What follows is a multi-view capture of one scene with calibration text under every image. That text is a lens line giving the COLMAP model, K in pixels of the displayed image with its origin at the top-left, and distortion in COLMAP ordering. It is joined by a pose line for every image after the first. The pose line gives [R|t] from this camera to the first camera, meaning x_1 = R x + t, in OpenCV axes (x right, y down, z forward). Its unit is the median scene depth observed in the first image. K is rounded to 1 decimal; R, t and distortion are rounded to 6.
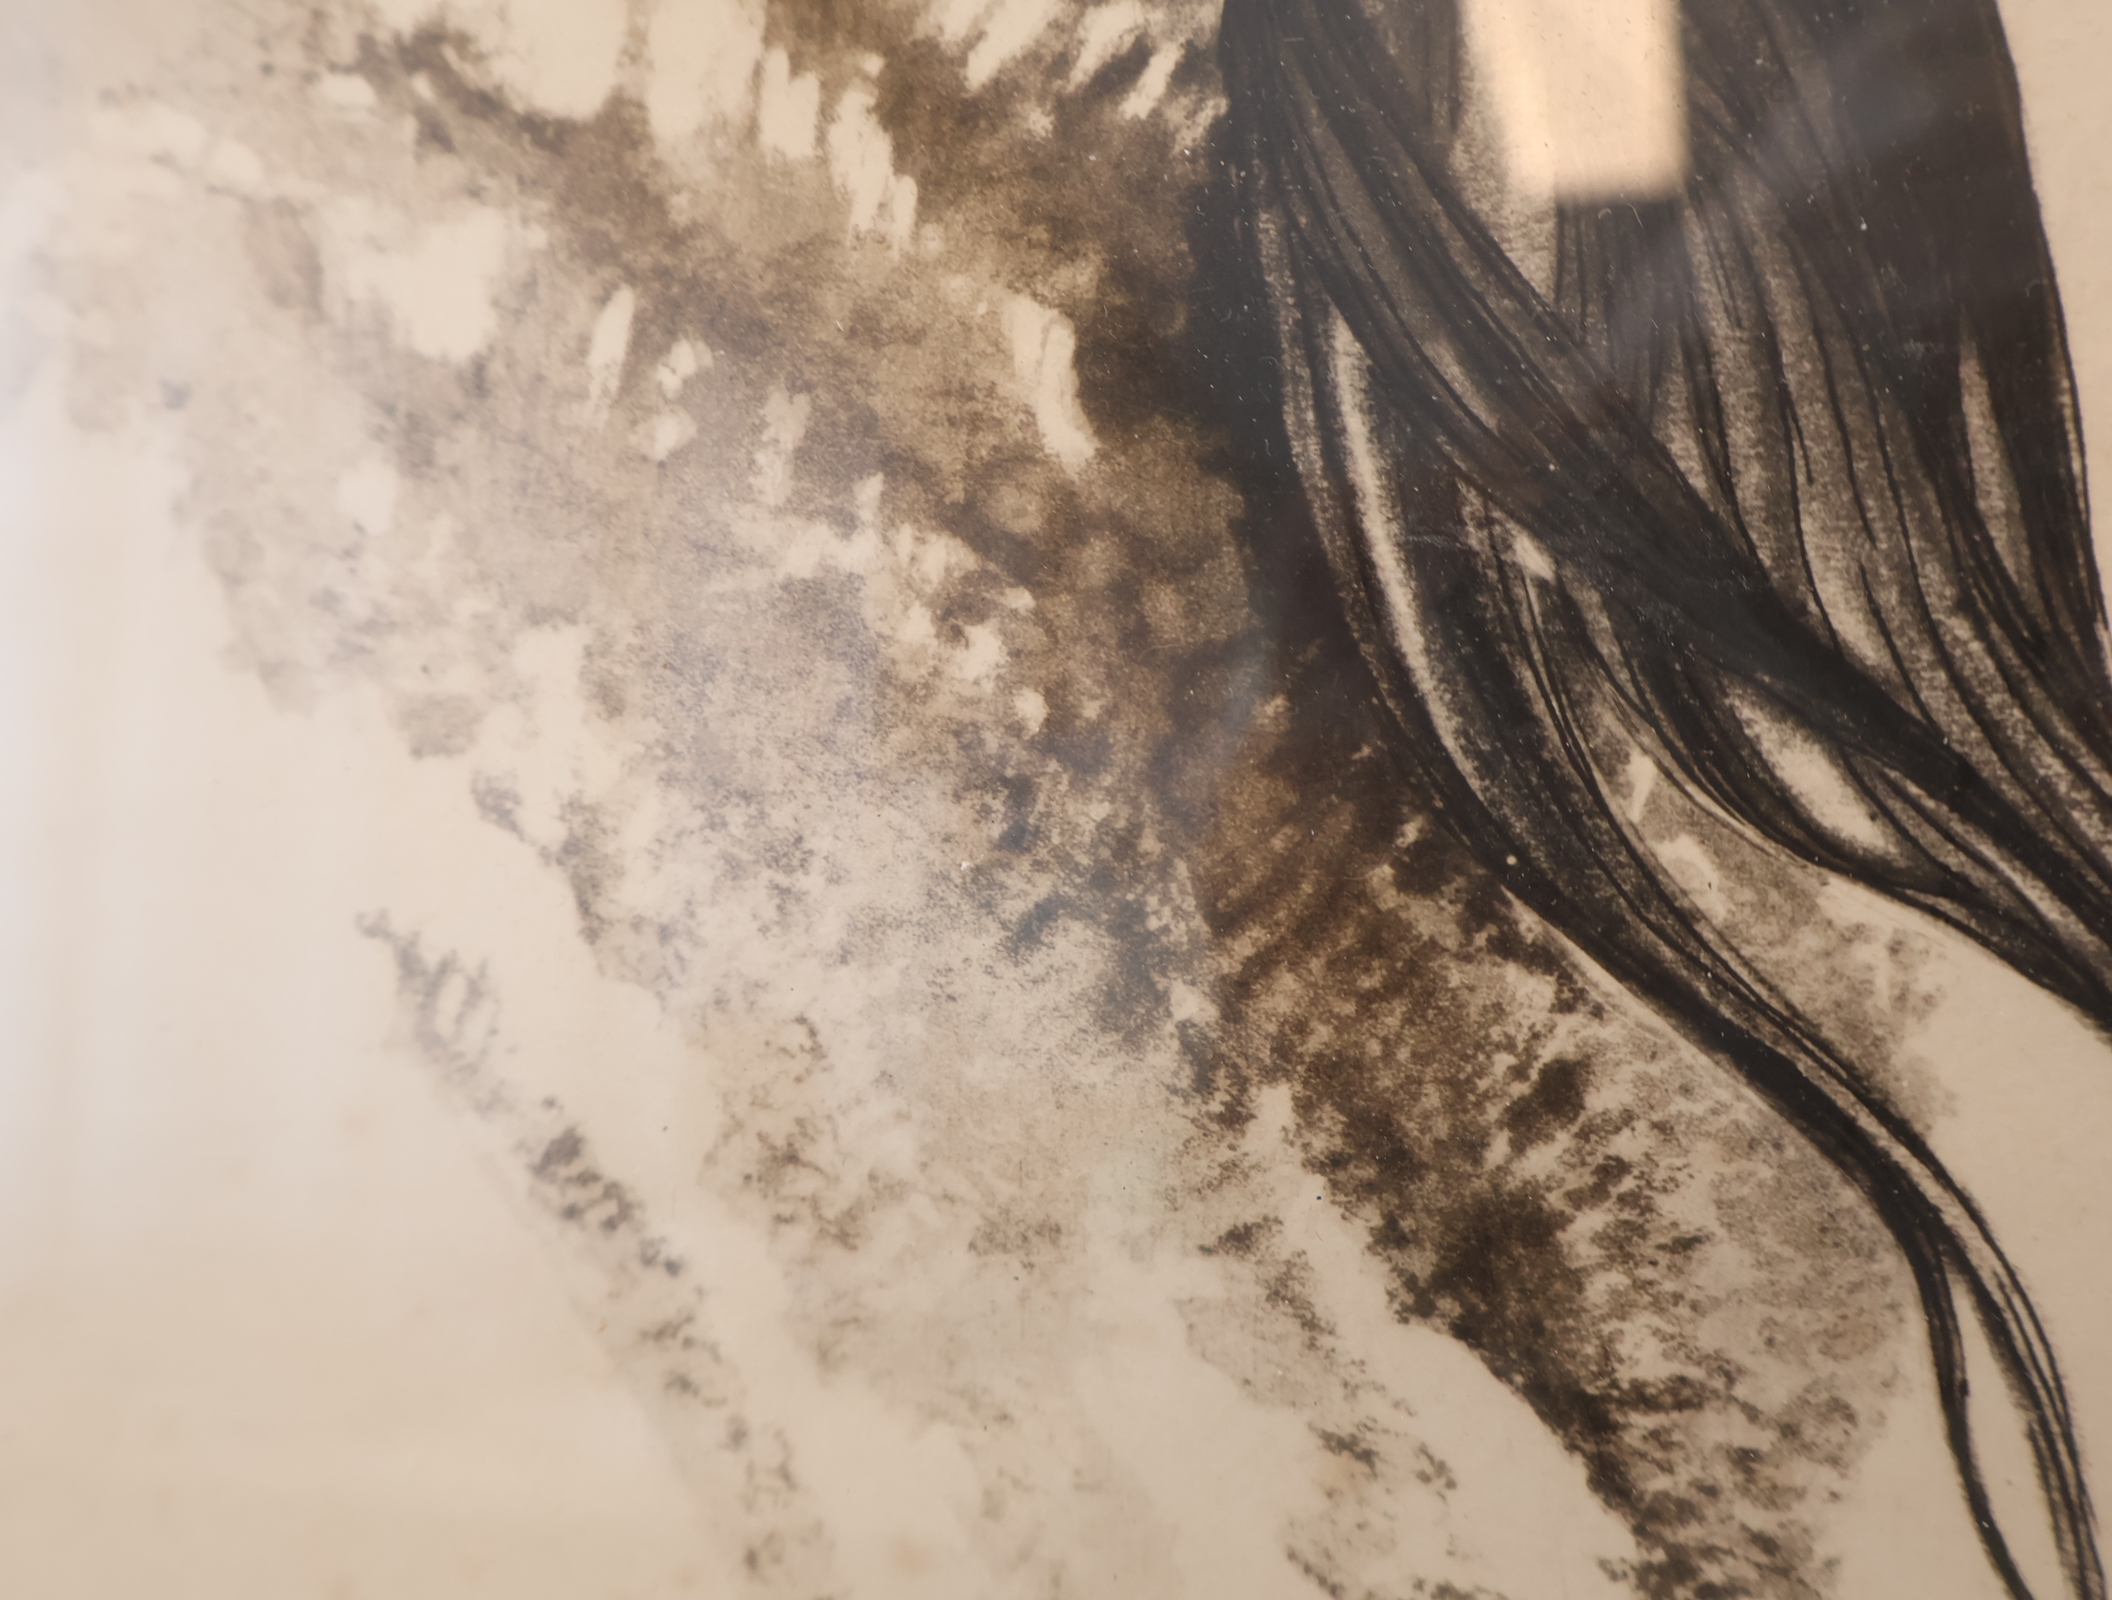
lens RADIAL K [[2332.4, 0, 1048.1], [0, 2332.4, 798.9], [0, 0, 1]] dist [0.024769, 0.000000]
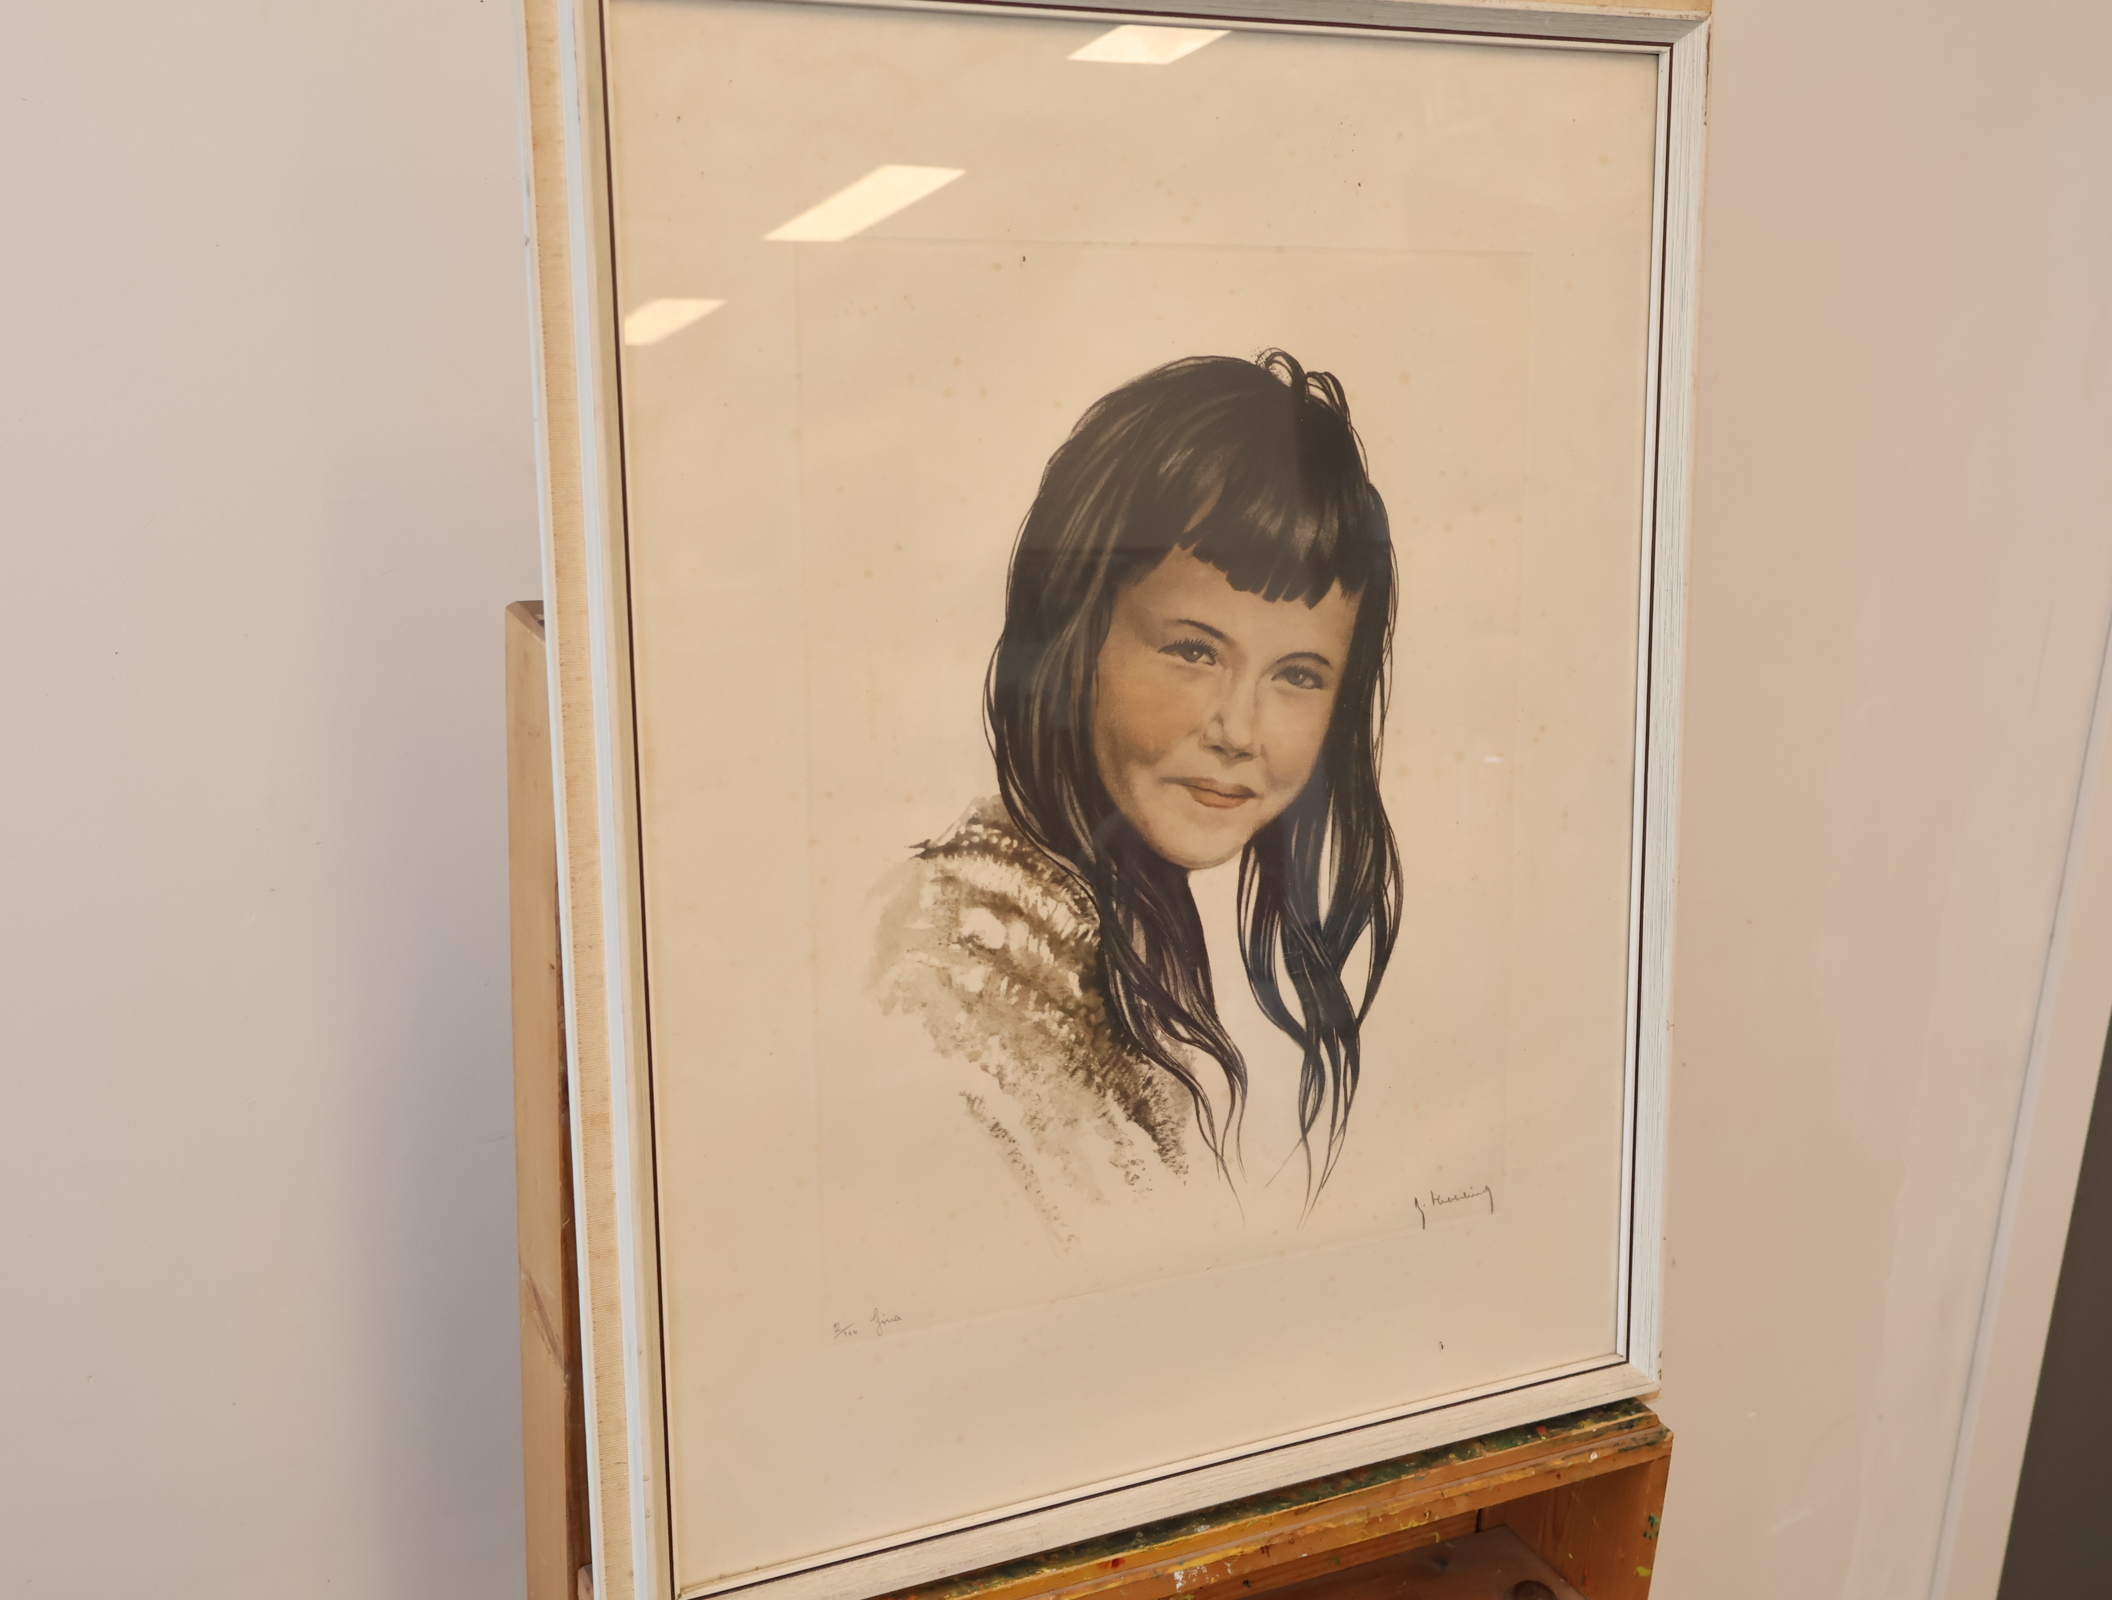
lens RADIAL K [[2332.4, 0, 1056.7], [0, 2332.4, 795.1], [0, 0, 1]] dist [0.024769, 0.000000]
pose [[0.747824, -0.135199, 0.649985, -3.882572], [0.049008, 0.987616, 0.149042, -1.560453], [-0.662085, -0.079603, 0.745189, -3.421815]]
